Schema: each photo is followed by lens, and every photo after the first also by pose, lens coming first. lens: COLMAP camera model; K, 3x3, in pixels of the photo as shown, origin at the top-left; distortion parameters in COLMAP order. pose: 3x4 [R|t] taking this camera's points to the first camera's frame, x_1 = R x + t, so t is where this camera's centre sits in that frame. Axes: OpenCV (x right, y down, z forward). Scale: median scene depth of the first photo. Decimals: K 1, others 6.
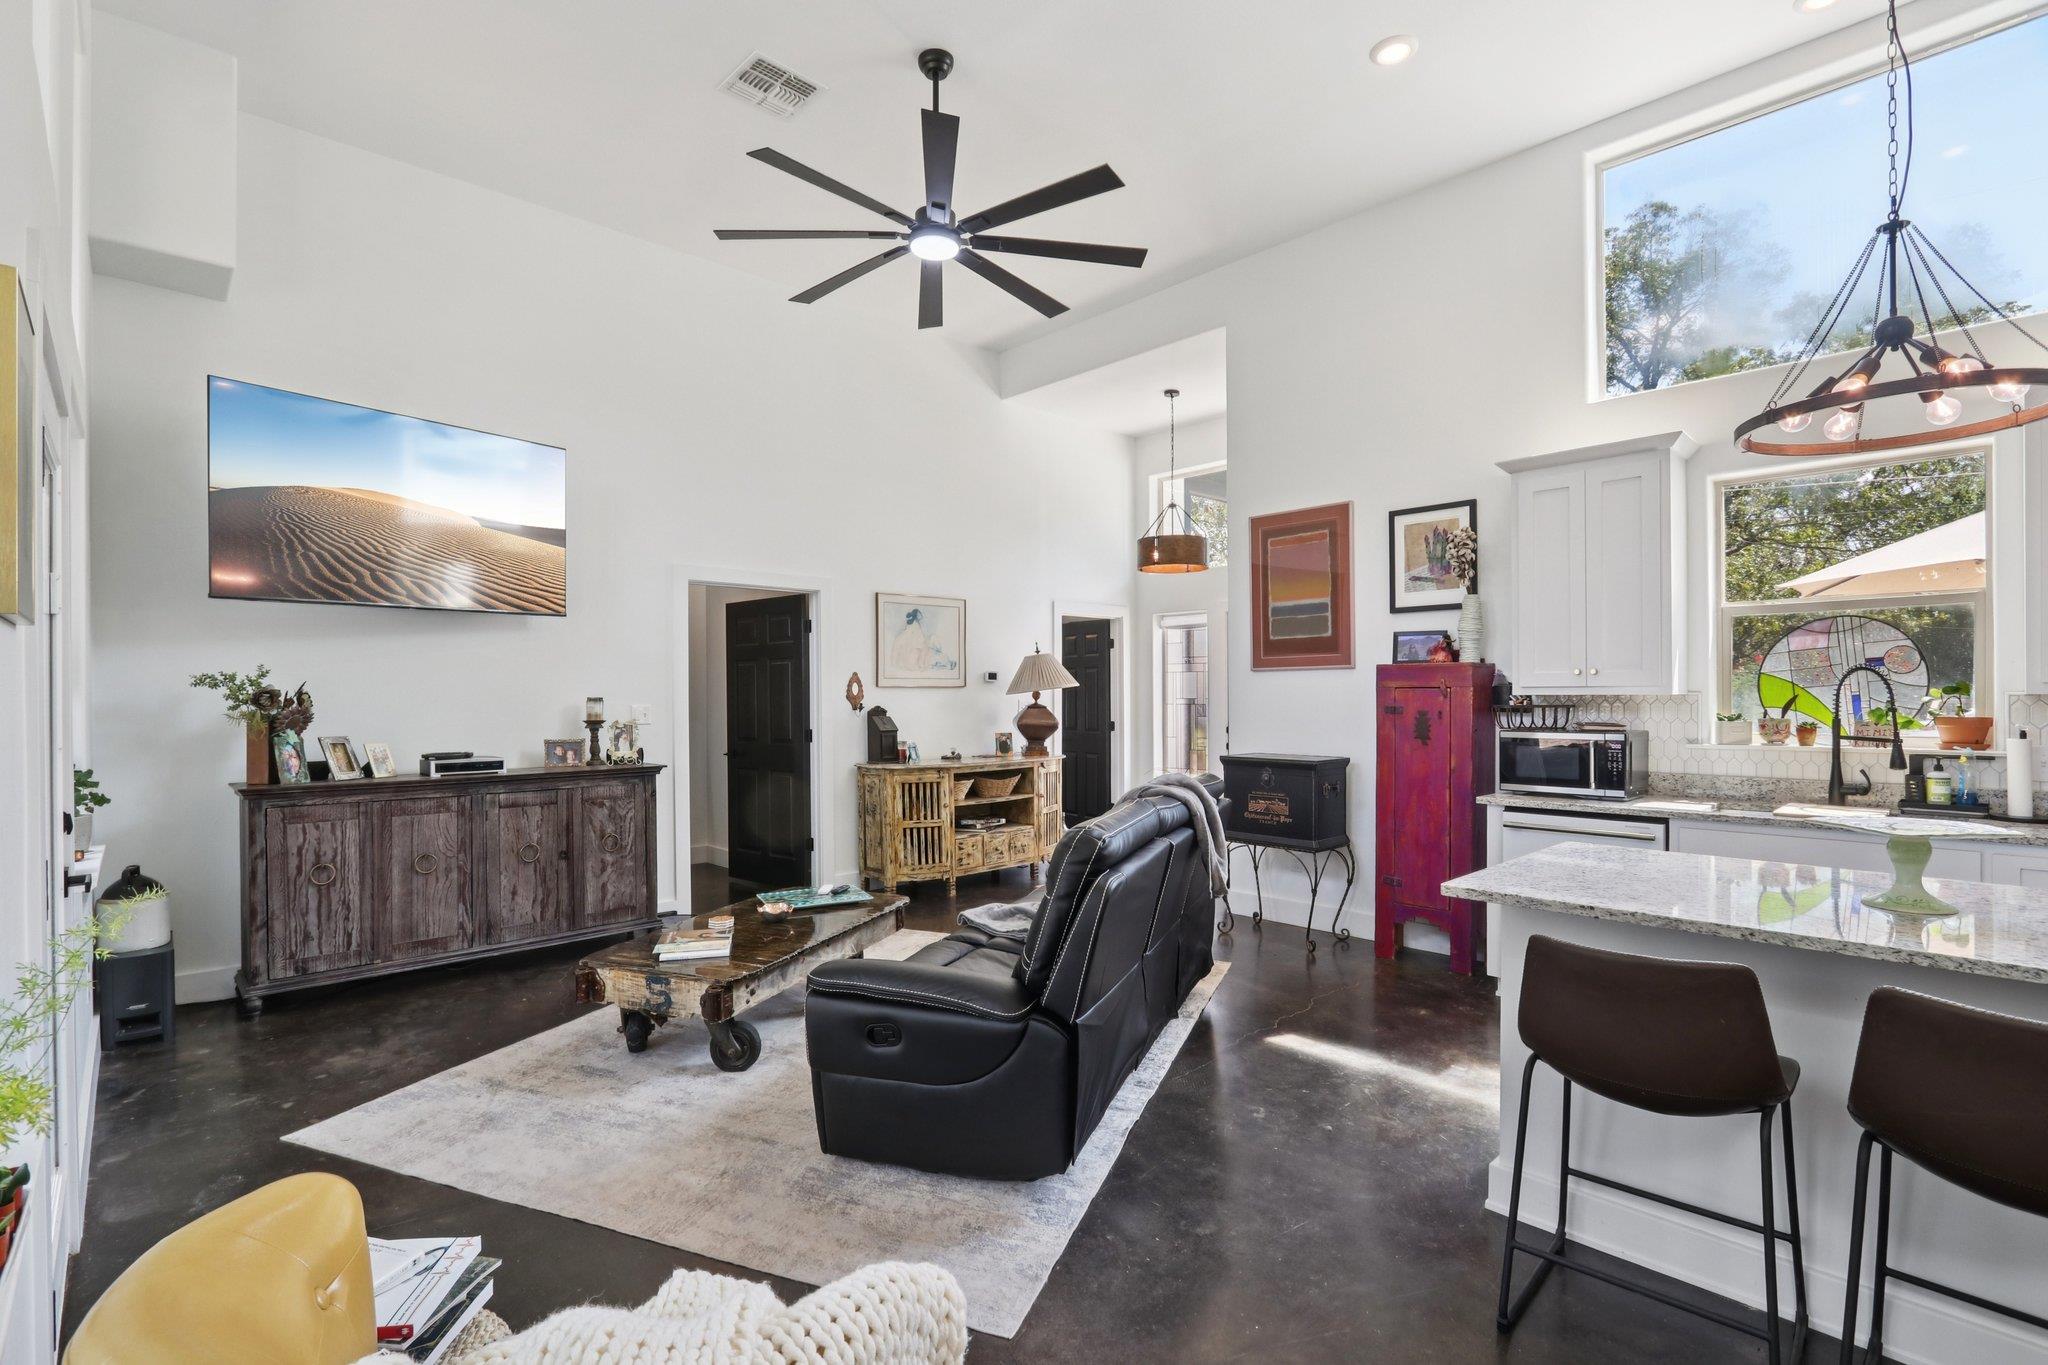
lens RADIAL K [[959.0, 0, 1006.7], [0, 959.0, 697.5], [0, 0, 1]] dist [-0.016832, 0.004188]
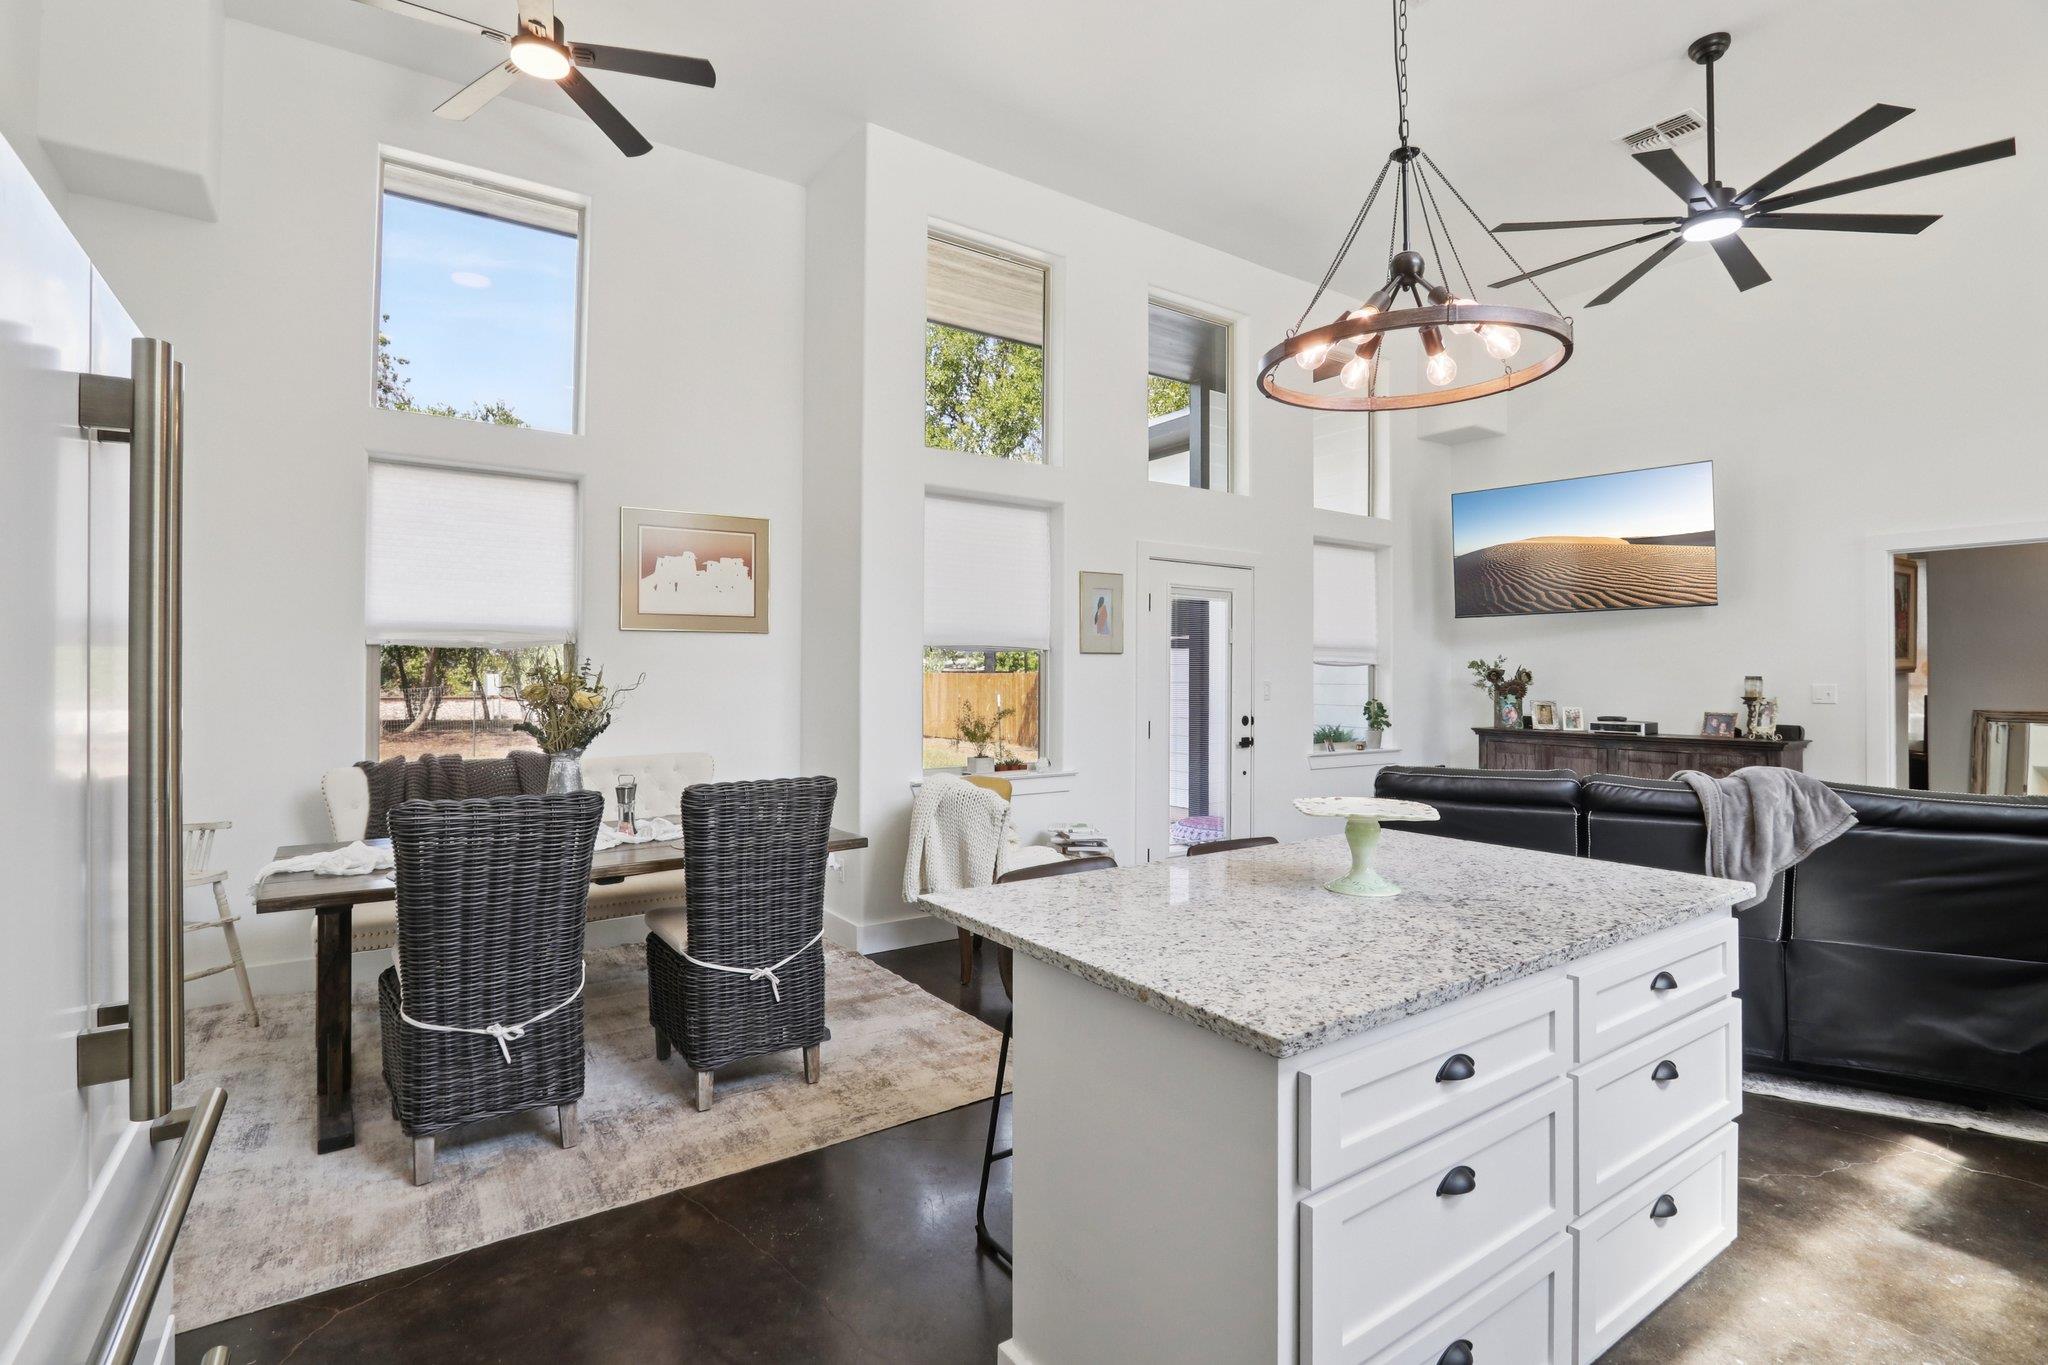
lens RADIAL K [[959.0, 0, 1012.4], [0, 959.0, 662.5], [0, 0, 1]] dist [-0.016832, 0.004188]
pose [[-0.144811, -0.009318, -0.989415, 0.791361], [-0.004626, 0.999951, -0.008741, -0.002551], [0.989449, 0.003311, -0.144847, 0.326962]]
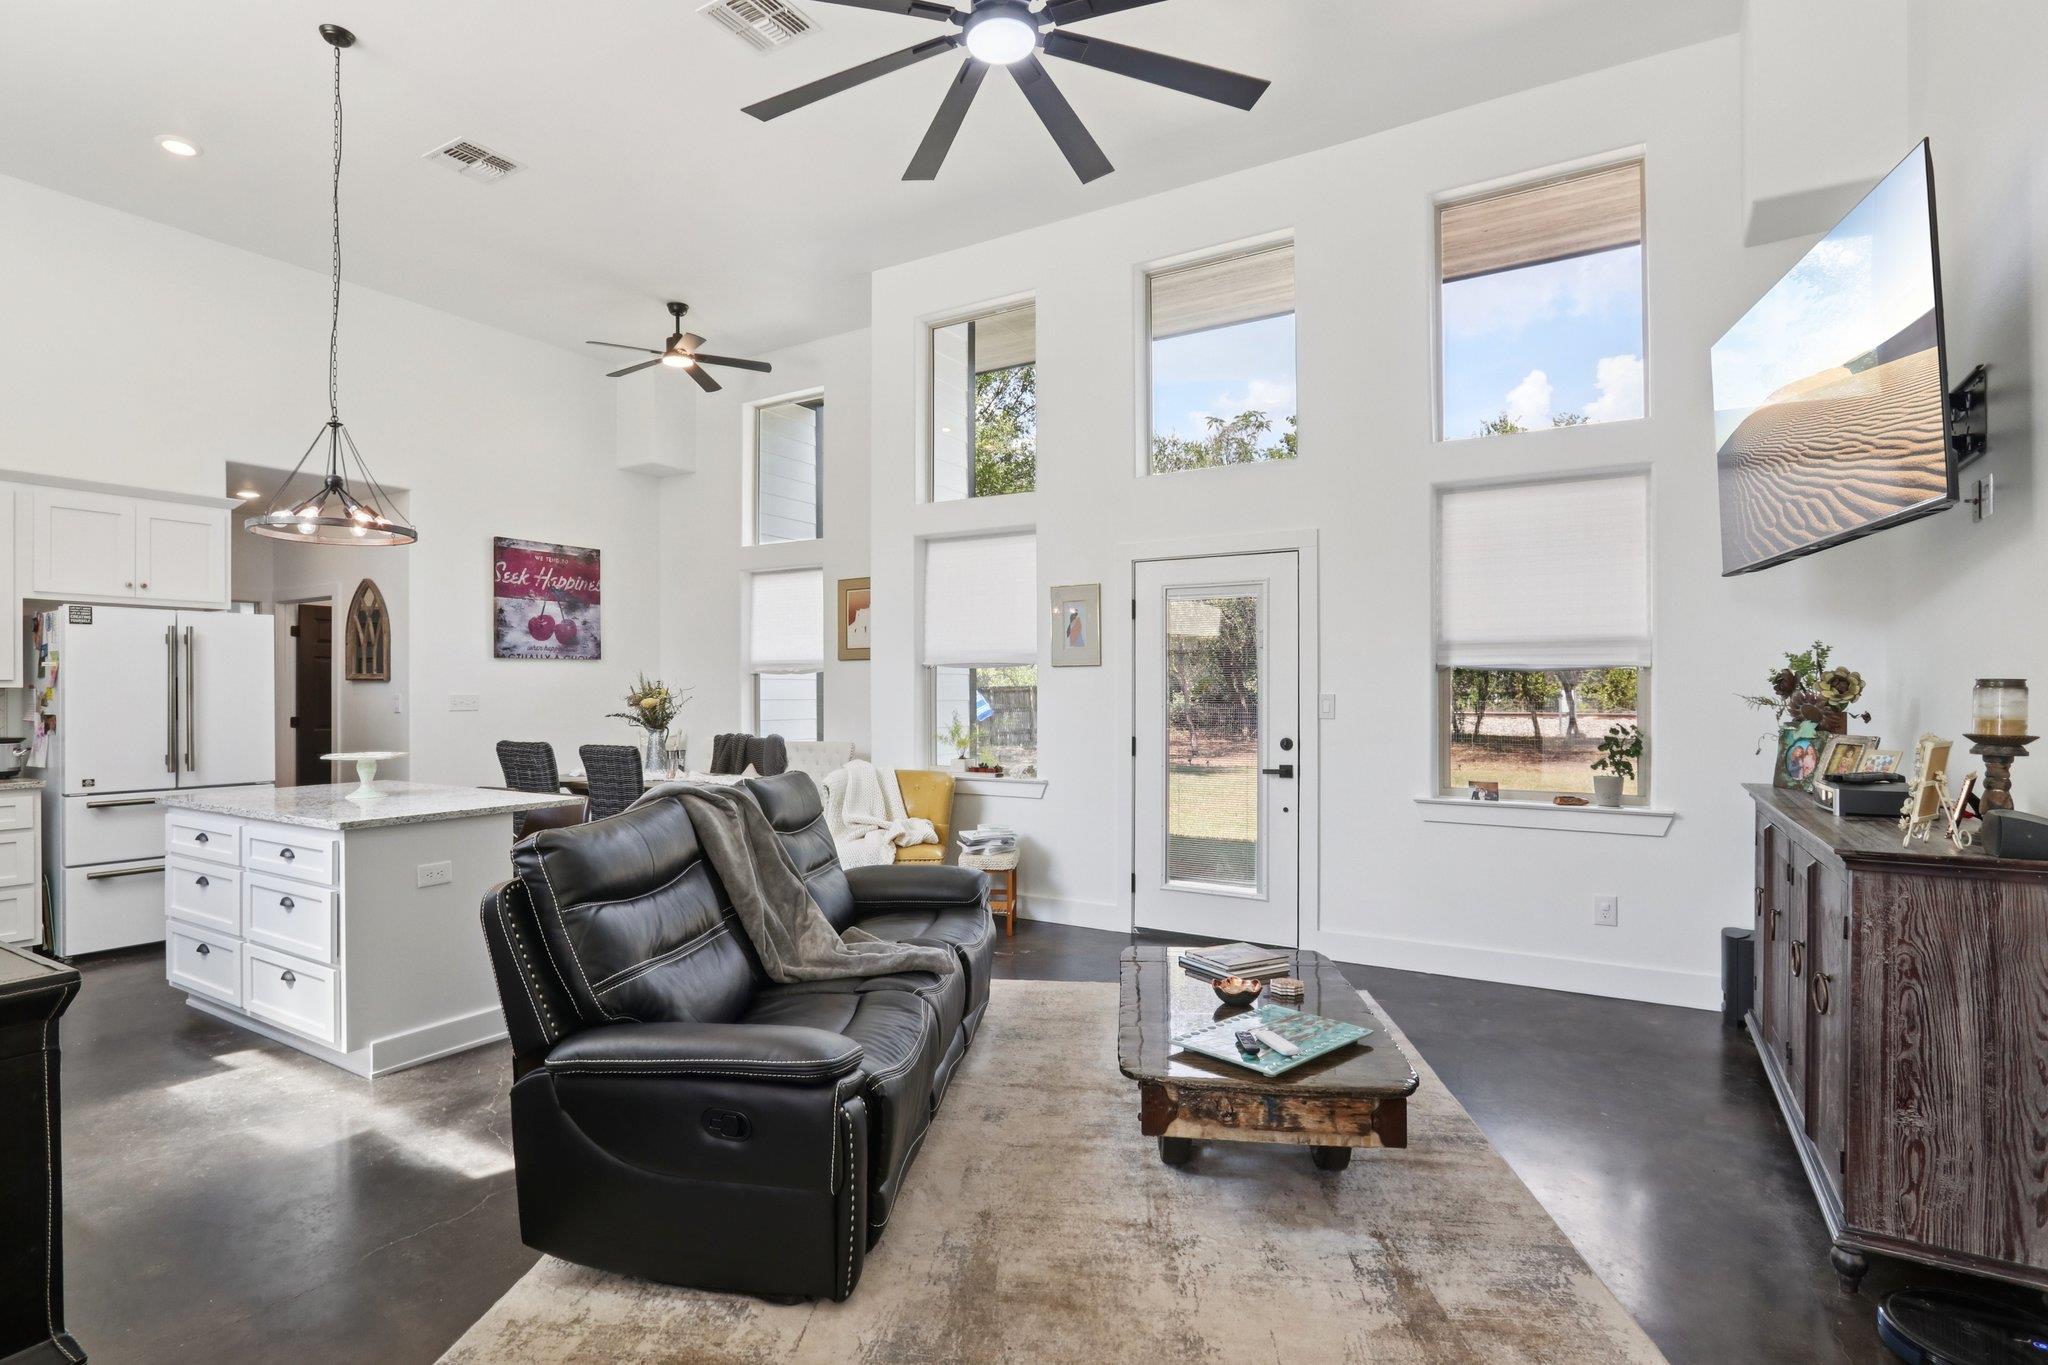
lens RADIAL K [[1035.8, 0, 1018.9], [0, 1035.8, 680.5], [0, 0, 1]] dist [-0.020051, 0.003437]
pose [[-0.963317, 0.002746, -0.268353, 0.082980], [0.004473, 0.999973, -0.005822, 0.000042], [0.268330, -0.006809, -0.963303, 1.376058]]
